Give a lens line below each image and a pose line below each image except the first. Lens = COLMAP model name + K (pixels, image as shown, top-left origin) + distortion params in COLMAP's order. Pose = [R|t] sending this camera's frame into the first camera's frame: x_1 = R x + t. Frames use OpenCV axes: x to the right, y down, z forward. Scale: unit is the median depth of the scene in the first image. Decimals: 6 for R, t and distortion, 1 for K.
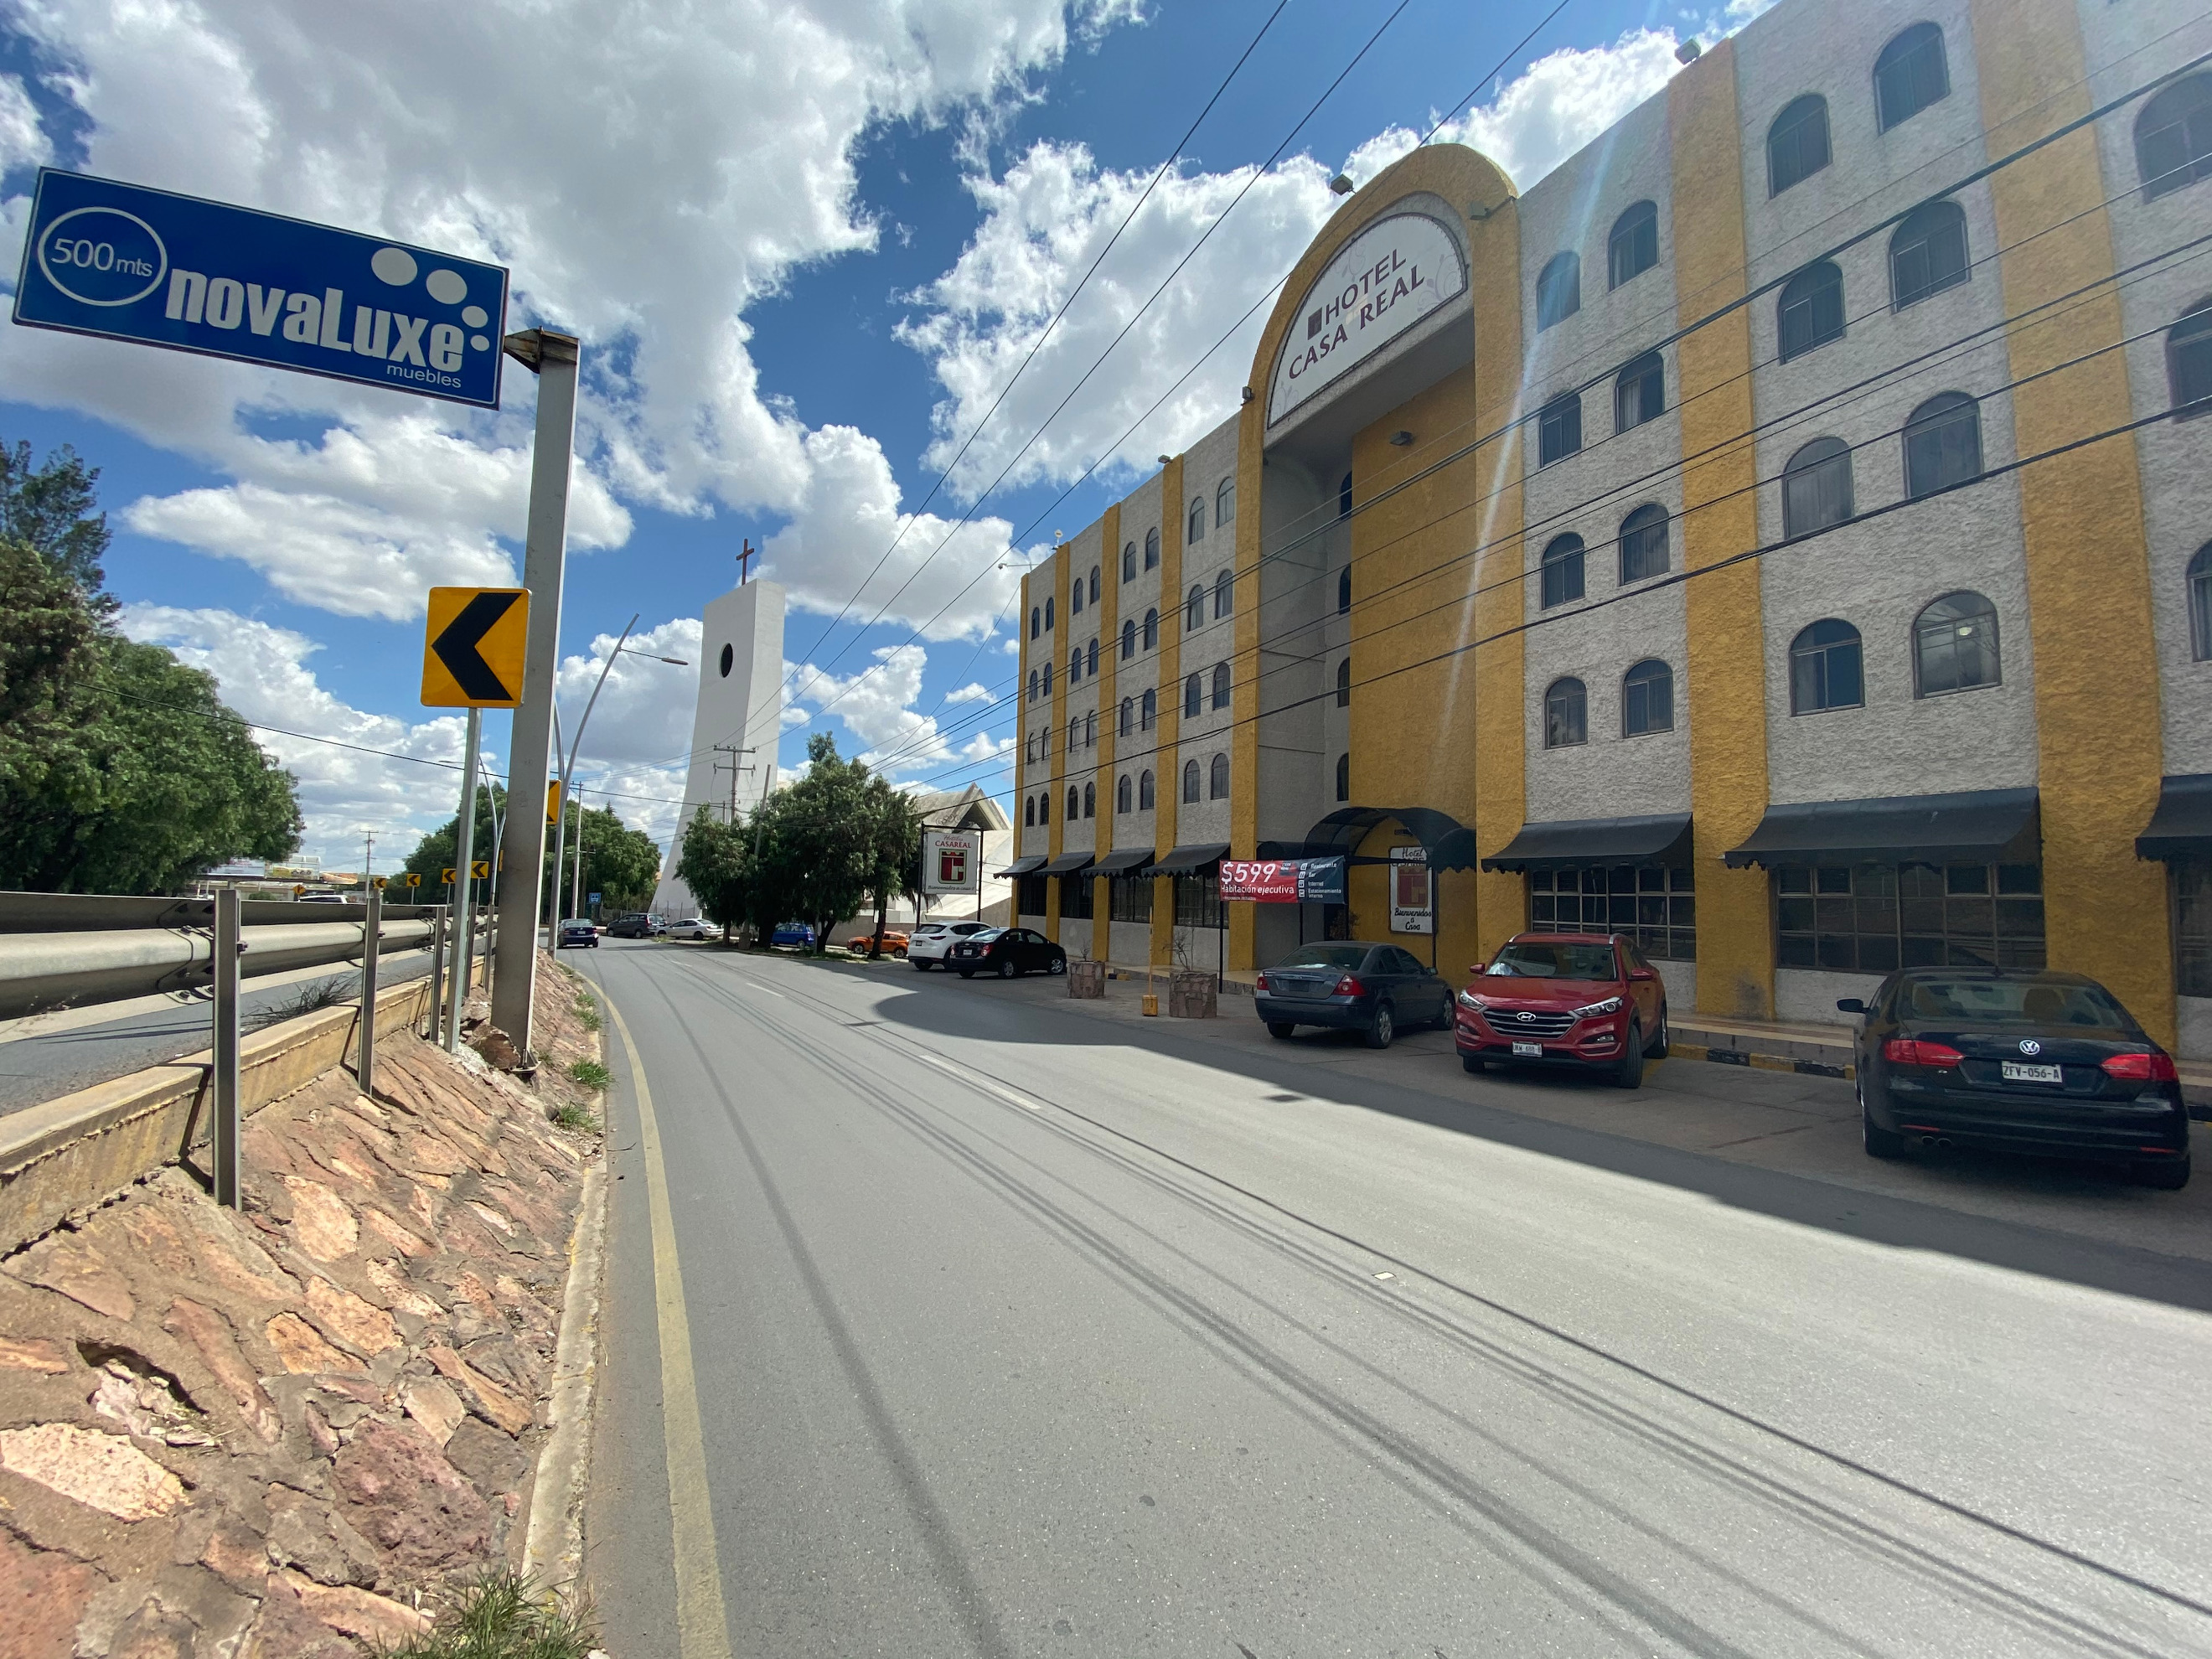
lens RADIAL K [[881.5, 0, 1099.8], [0, 881.5, 843.3], [0, 0, 1]] dist [0.018629, -0.022448]
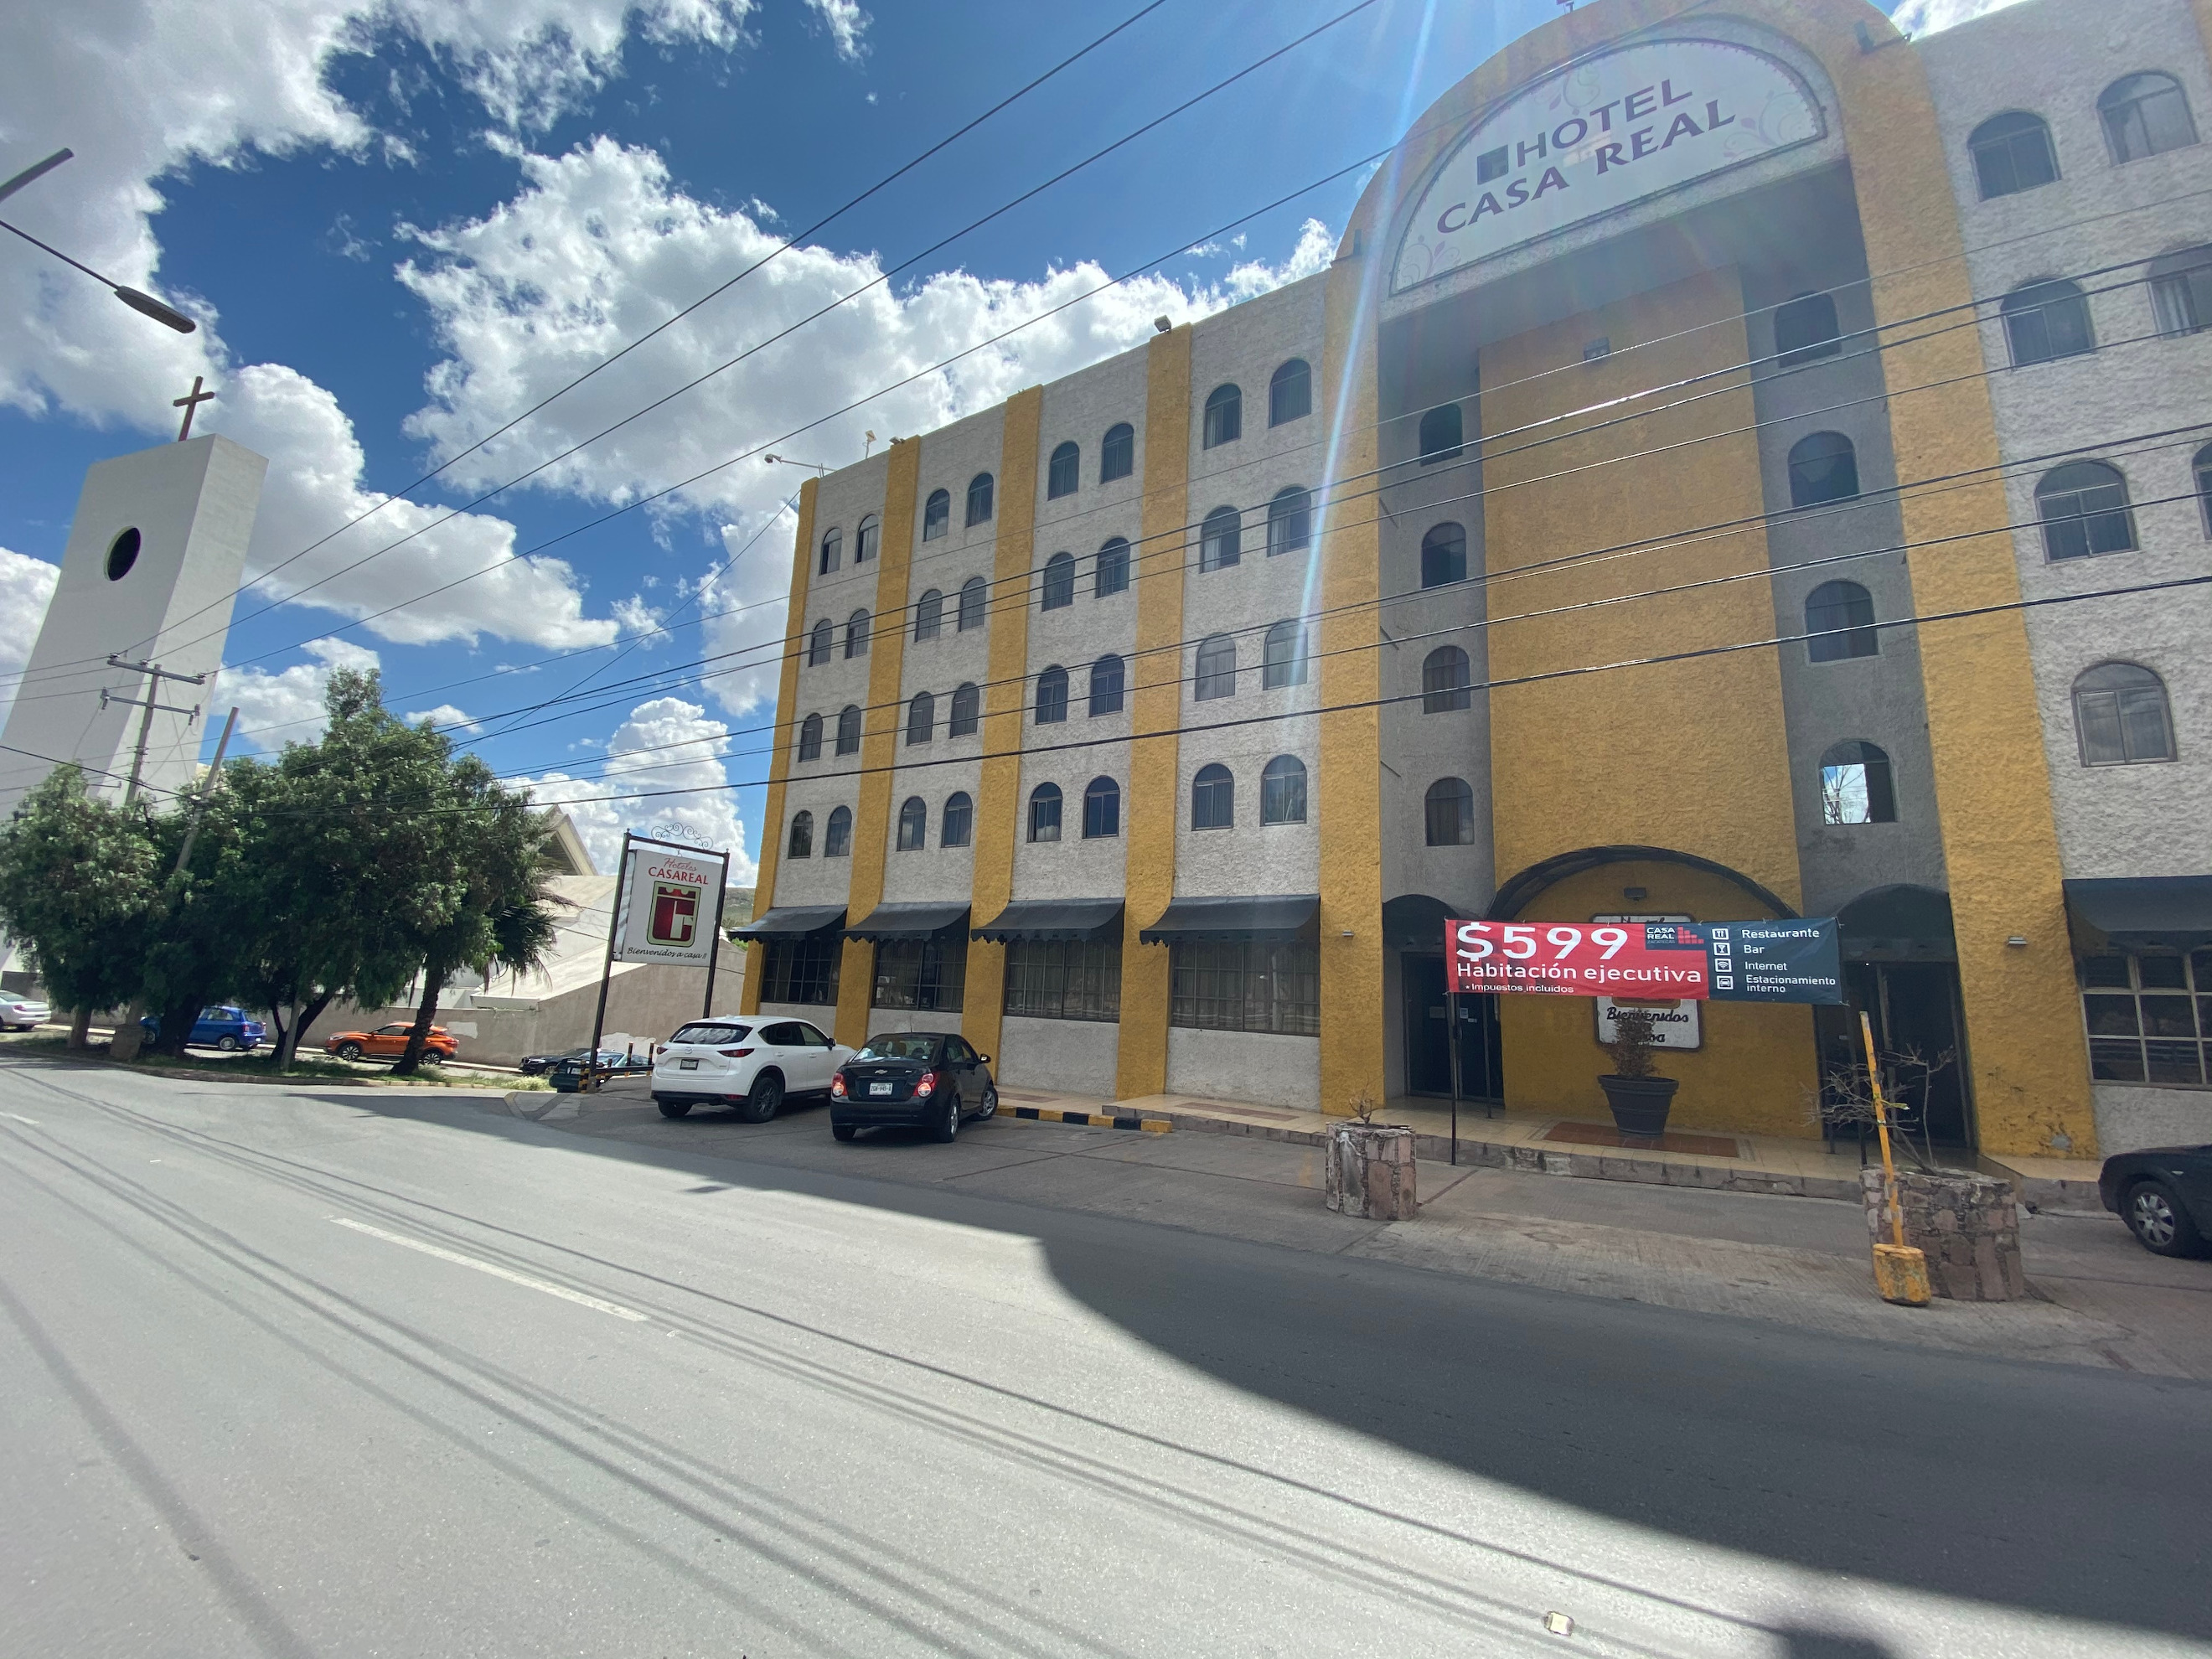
lens RADIAL K [[897.3, 0, 1106.0], [0, 897.3, 829.5], [0, 0, 1]] dist [0.029151, -0.024983]
pose [[0.878340, 0.095546, 0.468390, -0.260014], [-0.049235, 0.992693, -0.110170, 0.028759], [-0.475494, 0.073706, 0.876626, 0.456102]]
